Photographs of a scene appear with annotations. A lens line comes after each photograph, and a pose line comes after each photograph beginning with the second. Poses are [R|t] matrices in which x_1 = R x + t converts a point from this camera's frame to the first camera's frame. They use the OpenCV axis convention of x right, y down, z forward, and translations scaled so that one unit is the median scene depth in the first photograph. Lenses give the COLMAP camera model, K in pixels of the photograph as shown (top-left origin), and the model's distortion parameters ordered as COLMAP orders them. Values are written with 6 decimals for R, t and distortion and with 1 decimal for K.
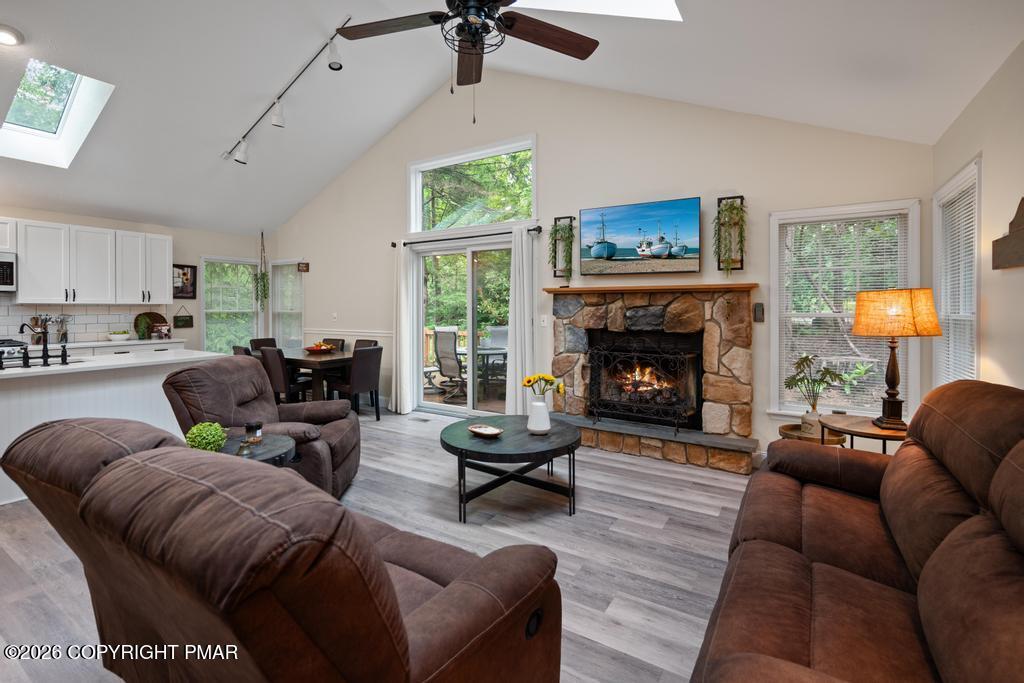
lens RADIAL K [[469.3, 0, 511.2], [0, 469.3, 307.9], [0, 0, 1]] dist [-0.002386, -0.000485]
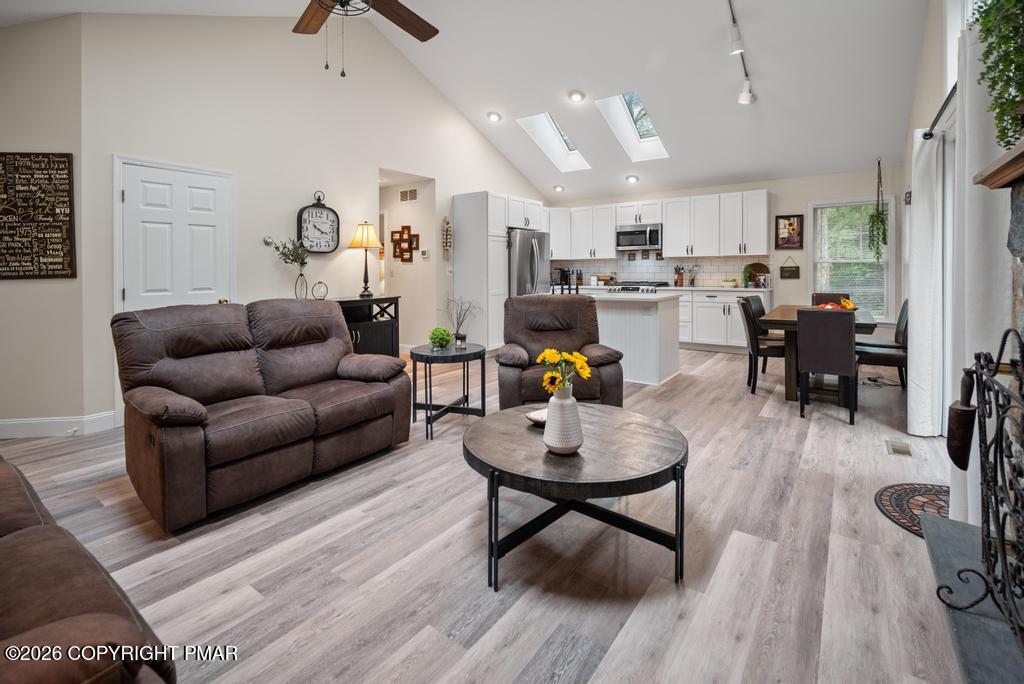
lens RADIAL K [[460.2, 0, 508.1], [0, 460.2, 270.6], [0, 0, 1]] dist [0.001873, 0.000316]
pose [[-0.071463, 0.003616, -0.997437, 0.487071], [0.007070, 0.999970, 0.003118, 0.028366], [0.997418, -0.006829, -0.071486, 0.735847]]
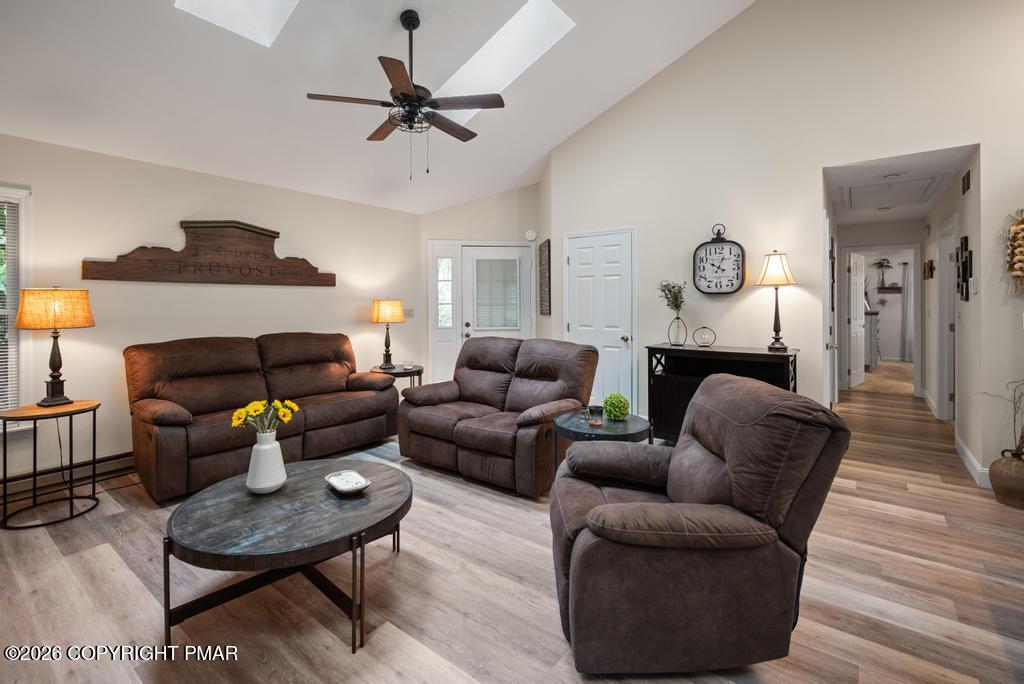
lens RADIAL K [[457.1, 0, 513.9], [0, 457.1, 301.5], [0, 0, 1]] dist [-0.000726, -0.000217]
pose [[-0.997356, 0.003594, 0.072577, -0.257901], [0.003673, 0.999993, 0.000949, -0.002025], [-0.072573, 0.001214, -0.997362, 1.228024]]
